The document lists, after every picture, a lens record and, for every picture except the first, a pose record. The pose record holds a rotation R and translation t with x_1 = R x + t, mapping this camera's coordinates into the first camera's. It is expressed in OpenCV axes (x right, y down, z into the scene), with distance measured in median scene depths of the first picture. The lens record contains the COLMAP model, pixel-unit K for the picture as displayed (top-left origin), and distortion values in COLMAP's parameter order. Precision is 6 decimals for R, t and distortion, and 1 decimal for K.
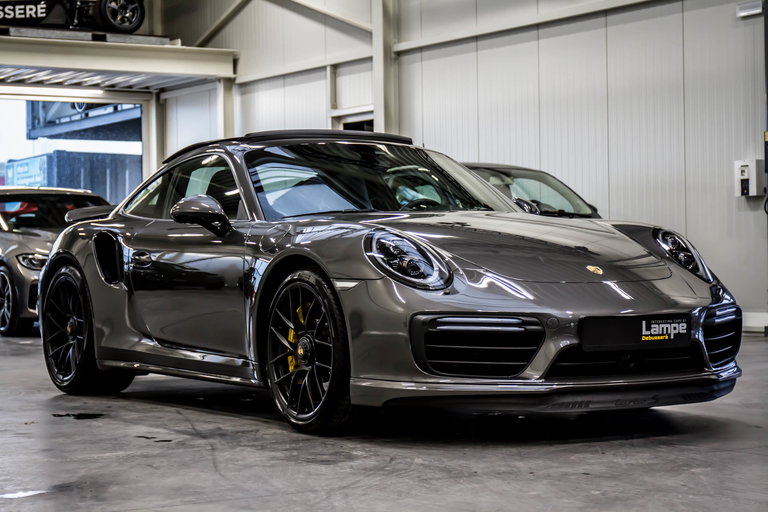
lens RADIAL K [[1940.0, 0, 384.0], [0, 1940.0, 256.0], [0, 0, 1]] dist [0.048828, 0.572590]
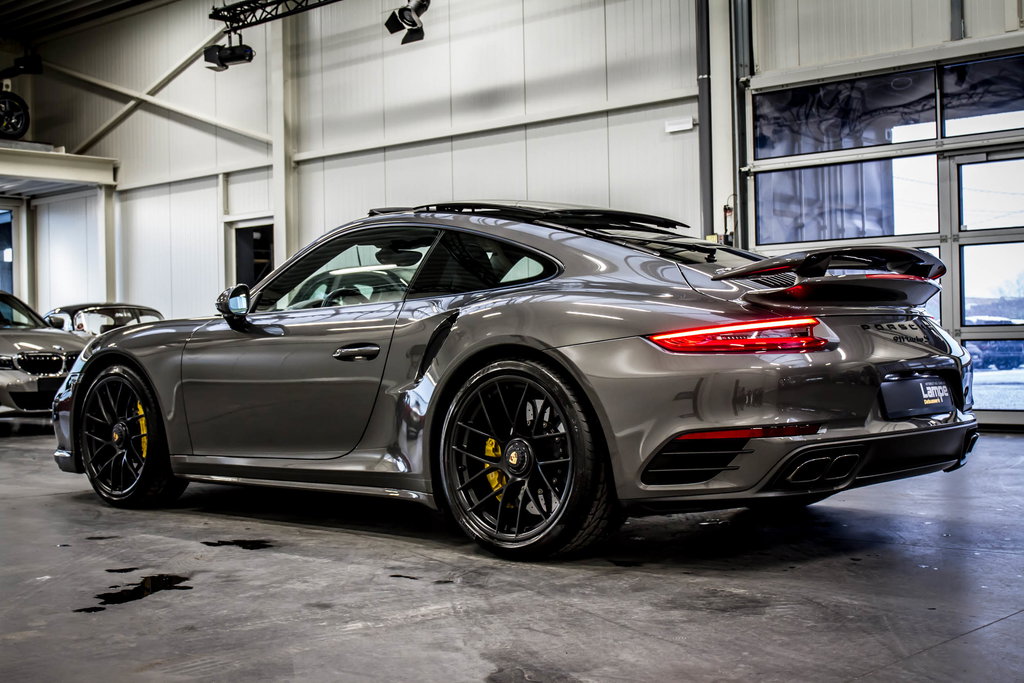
lens RADIAL K [[1455.3, 0, 512.0], [0, 1455.3, 341.5], [0, 0, 1]] dist [-0.045923, -0.033950]
pose [[0.952160, -0.001675, 0.305596, -0.118409], [0.005199, 0.999929, -0.010717, 0.002637], [-0.305557, 0.011793, 0.952101, 0.197481]]
